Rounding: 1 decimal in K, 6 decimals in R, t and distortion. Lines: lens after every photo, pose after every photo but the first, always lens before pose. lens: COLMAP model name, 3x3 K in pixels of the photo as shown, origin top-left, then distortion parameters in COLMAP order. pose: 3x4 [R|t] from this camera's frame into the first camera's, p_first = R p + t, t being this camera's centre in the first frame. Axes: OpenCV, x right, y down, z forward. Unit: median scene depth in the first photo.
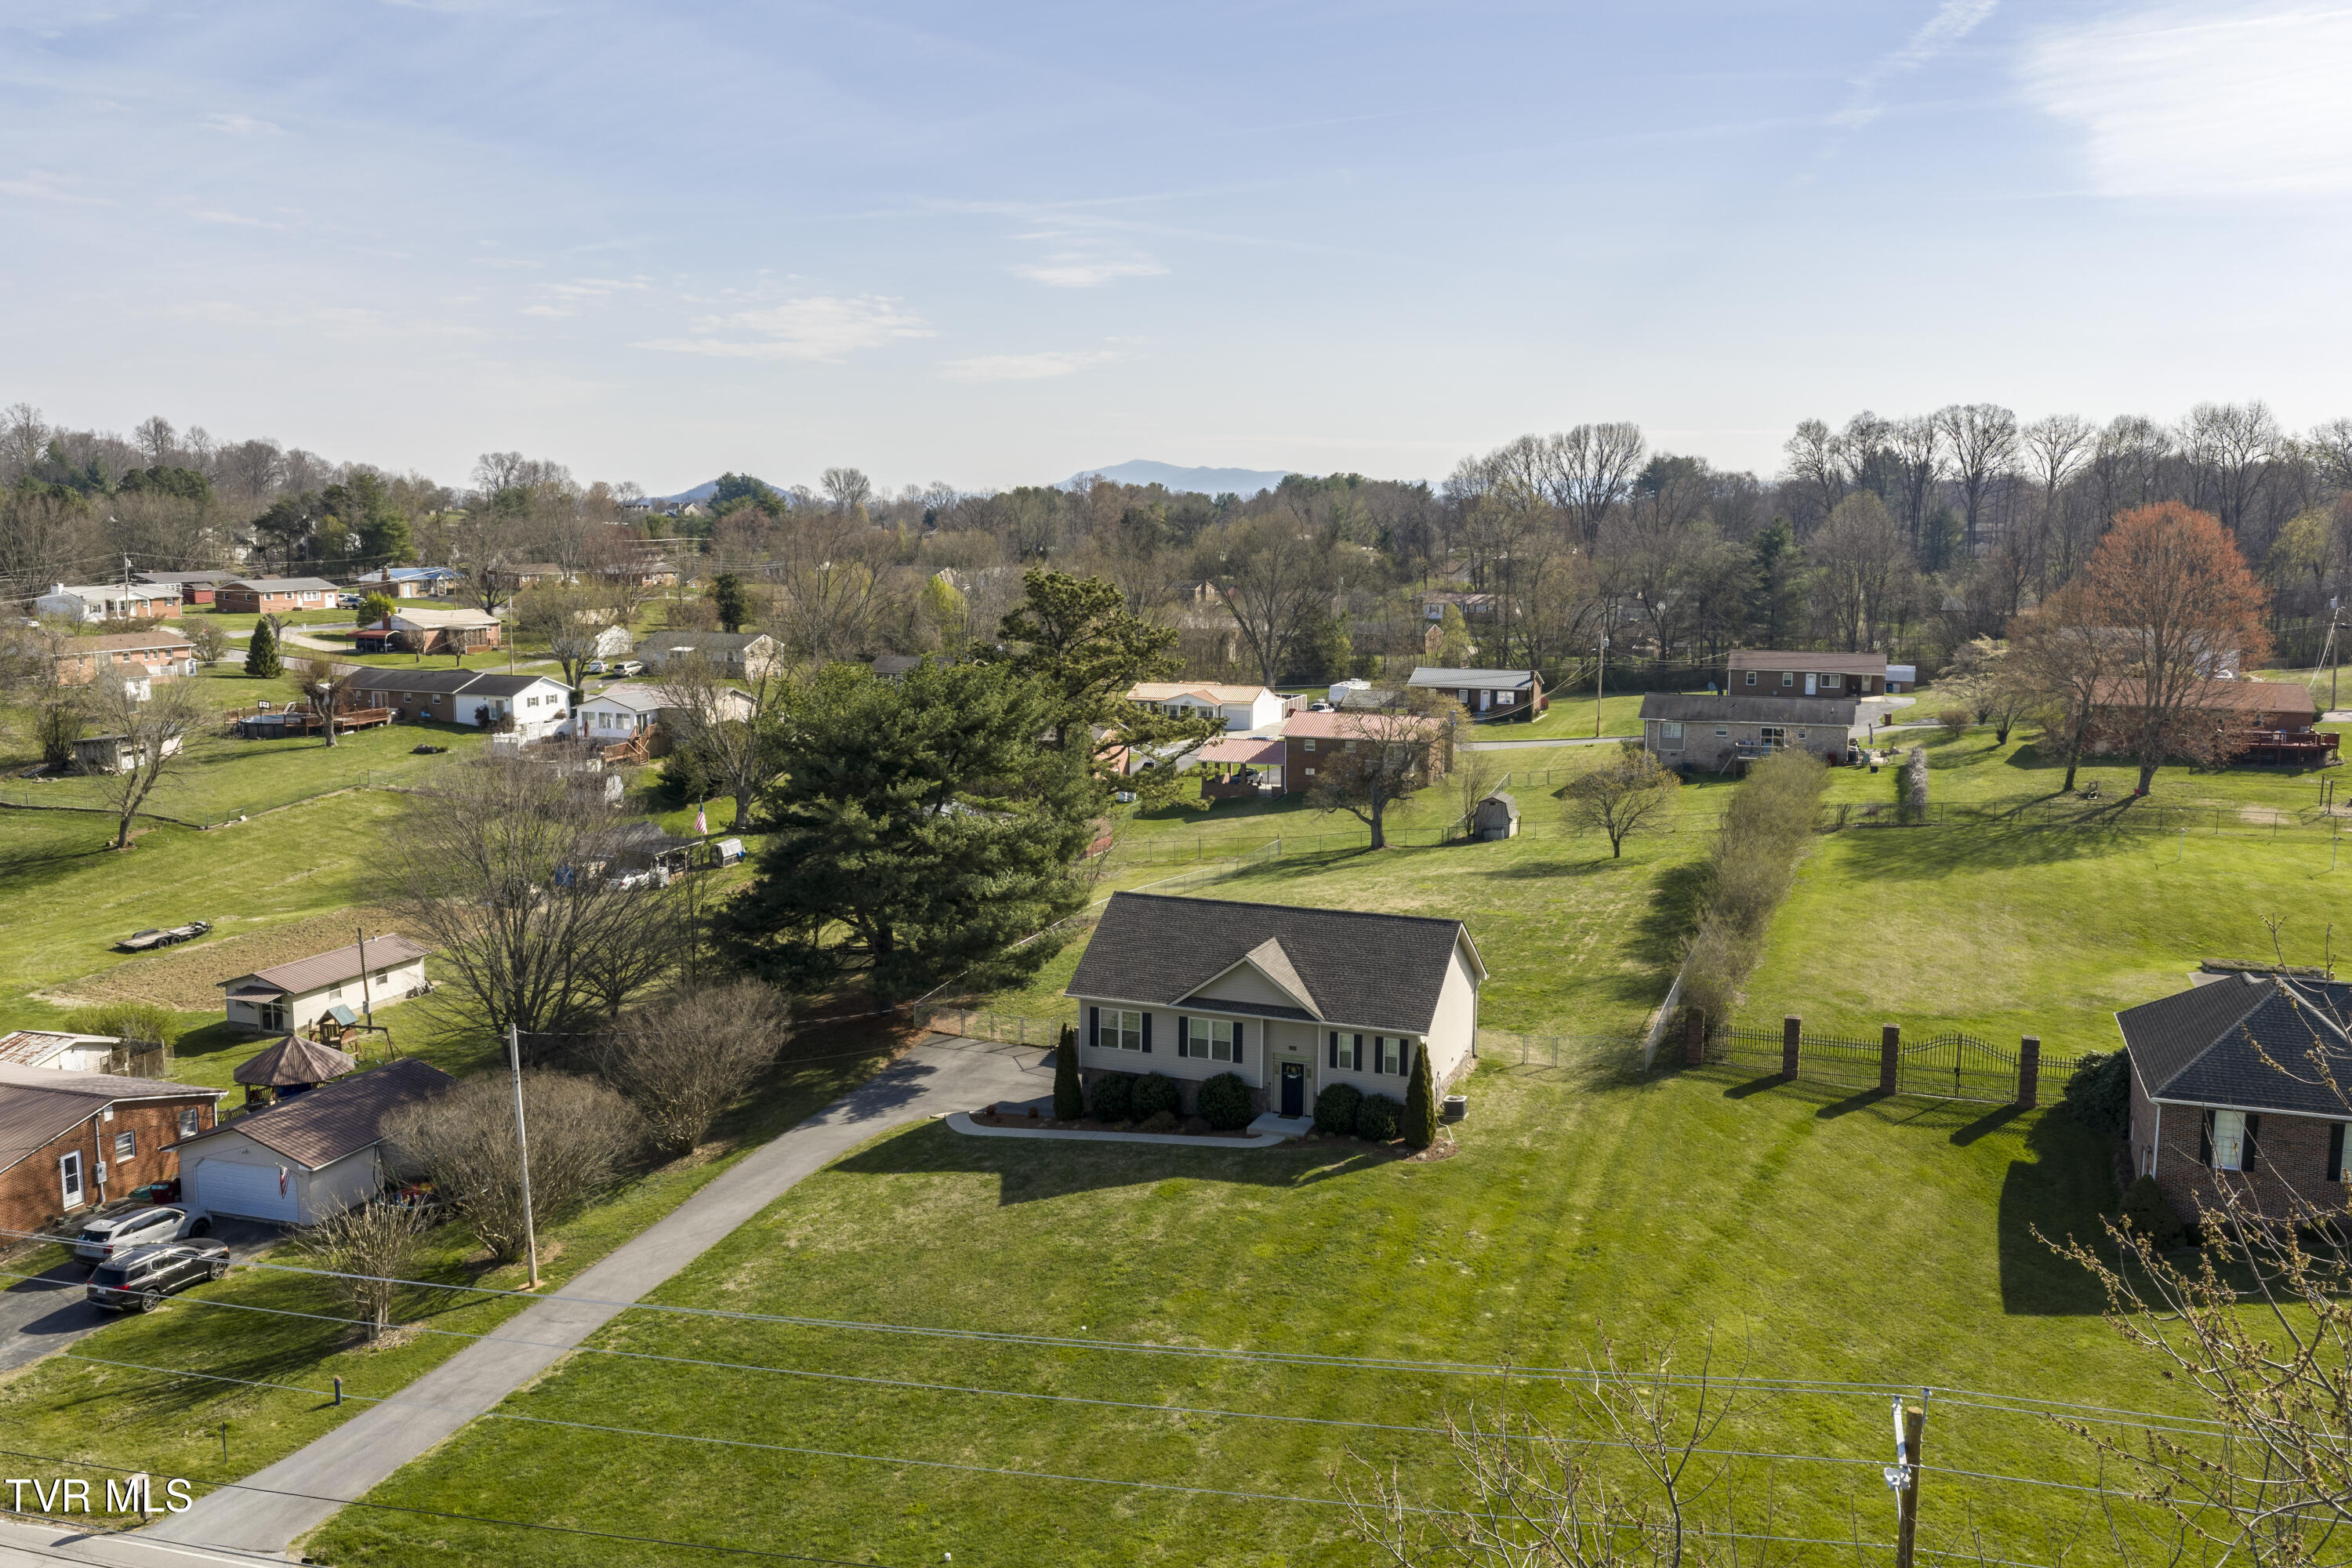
lens RADIAL K [[1965.1, 0, 1163.7], [0, 1965.1, 715.5], [0, 0, 1]] dist [0.016366, -0.029255]
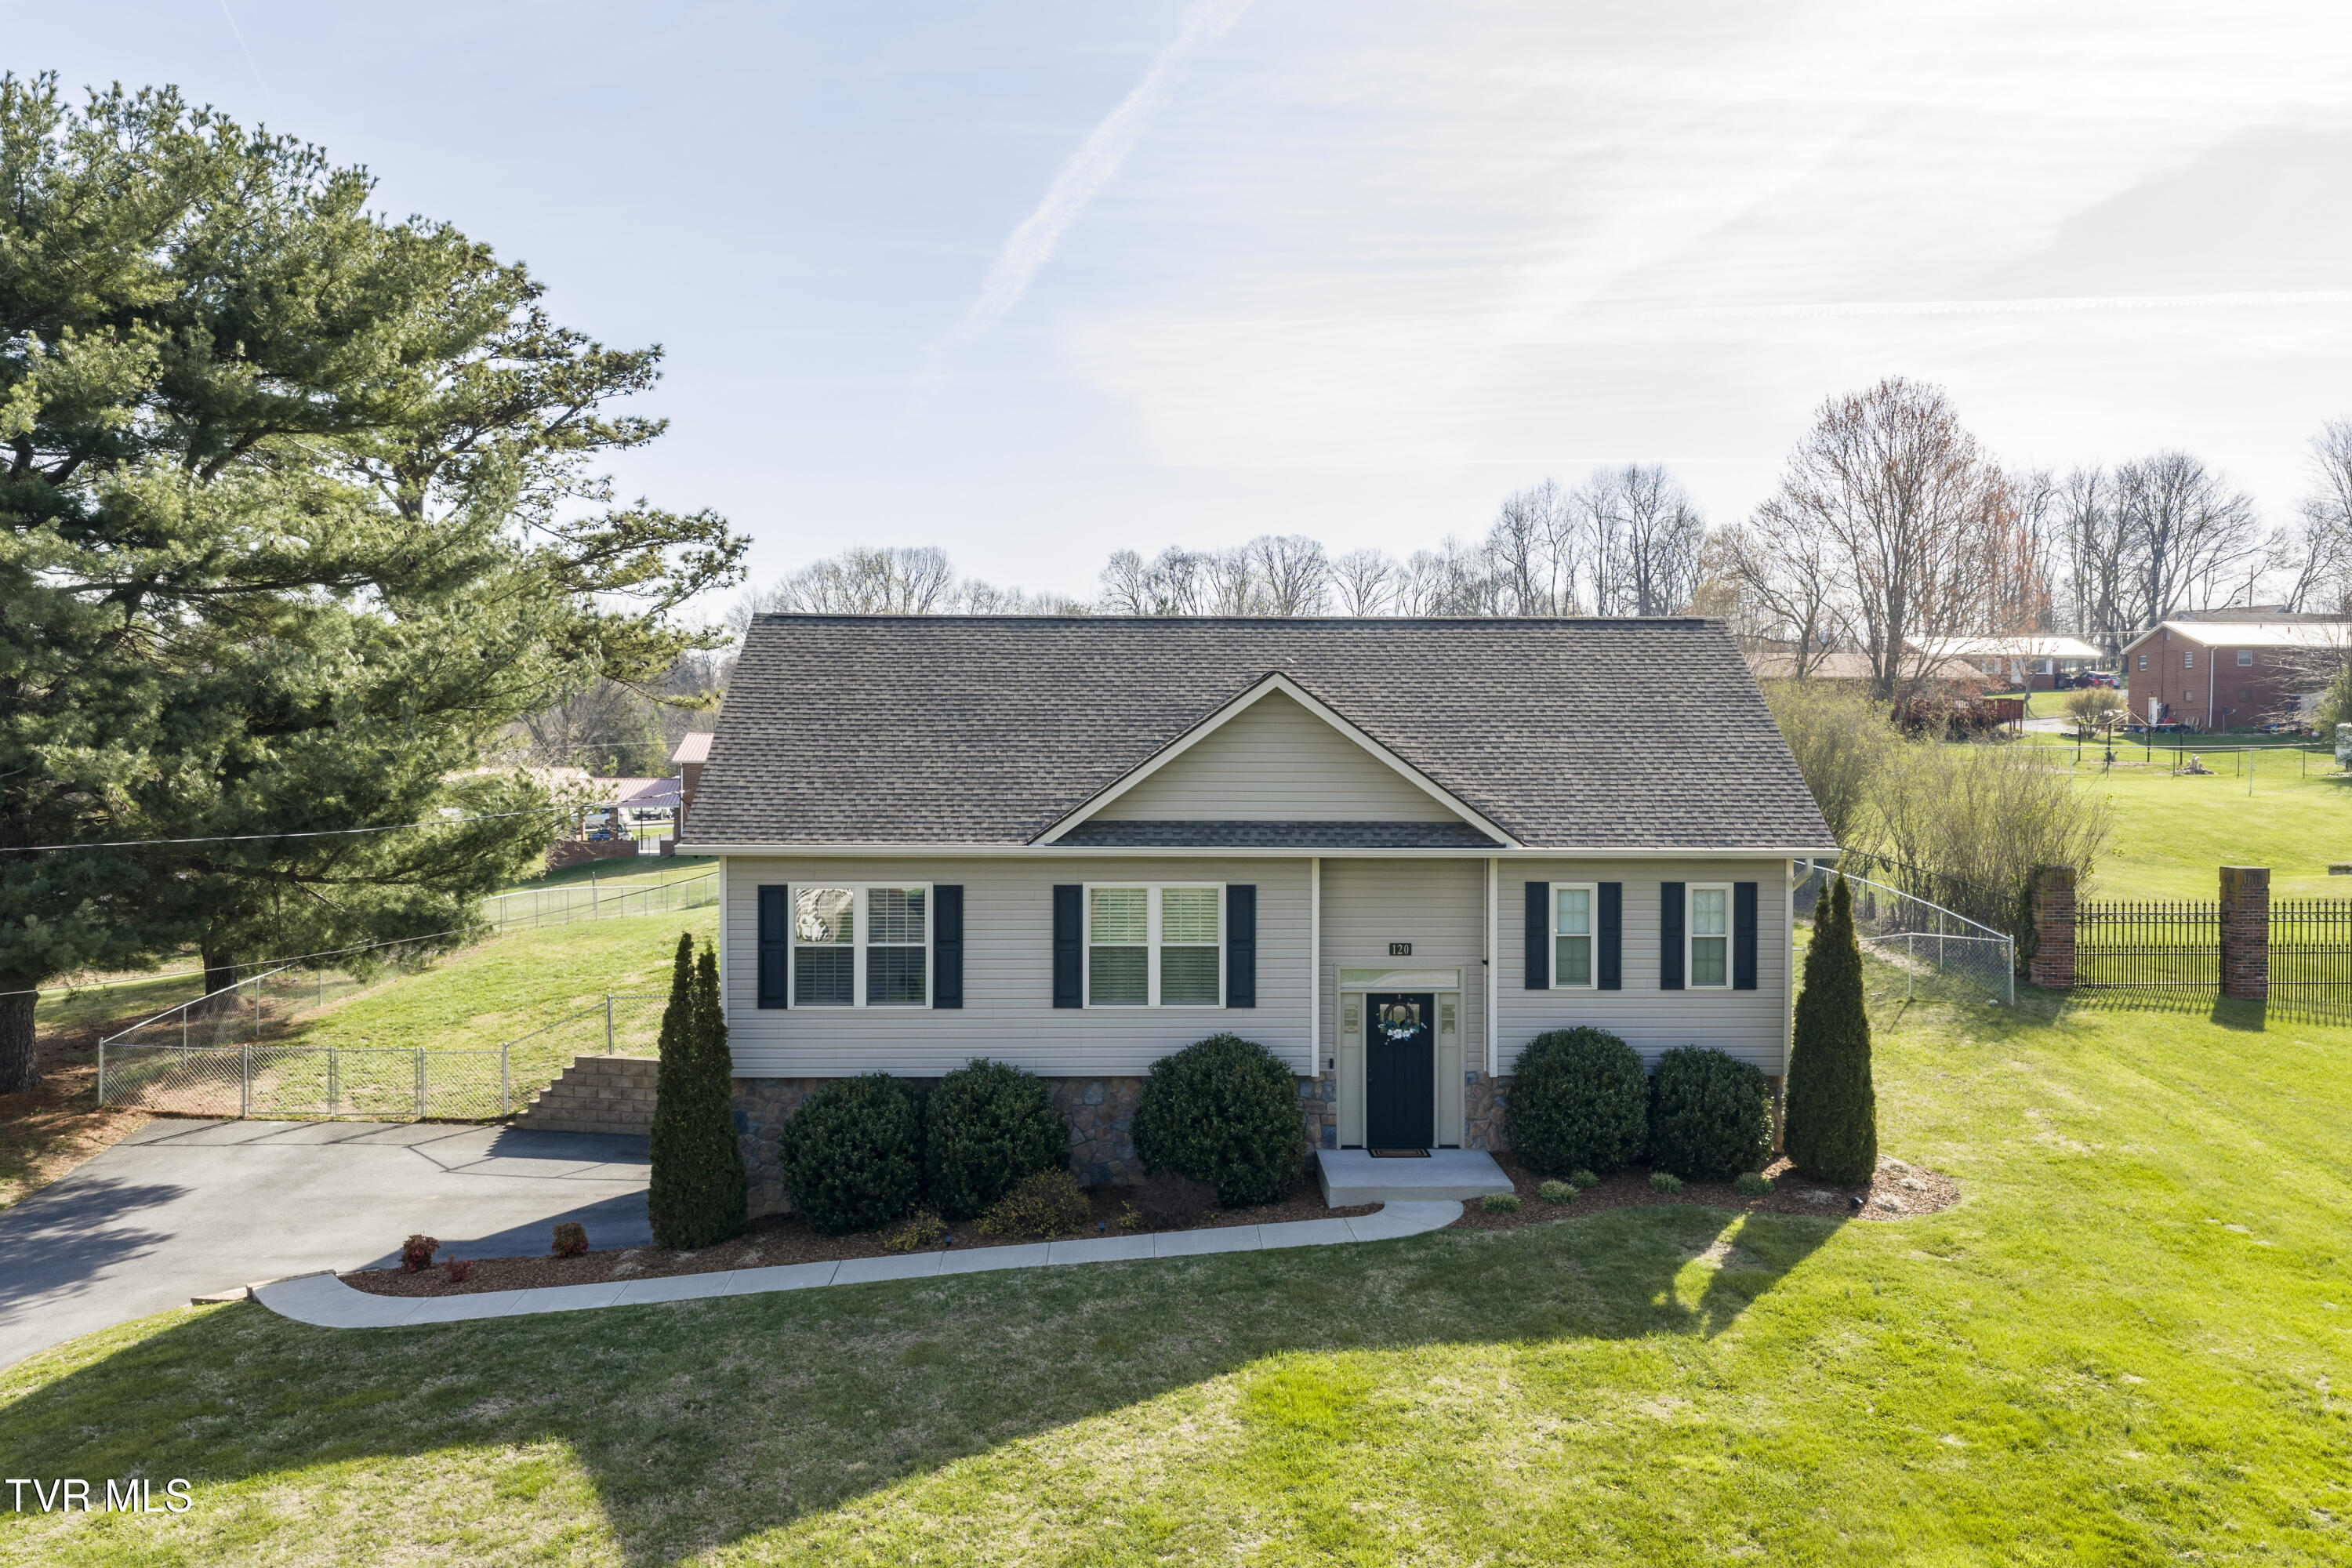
lens RADIAL K [[1965.1, 0, 1177.0], [0, 1965.1, 768.4], [0, 0, 1]] dist [0.016366, -0.029255]
pose [[0.918071, -0.007780, 0.396340, -0.095916], [0.044293, 0.995560, -0.083057, 0.149289], [-0.393934, 0.093807, 0.914339, 0.634426]]
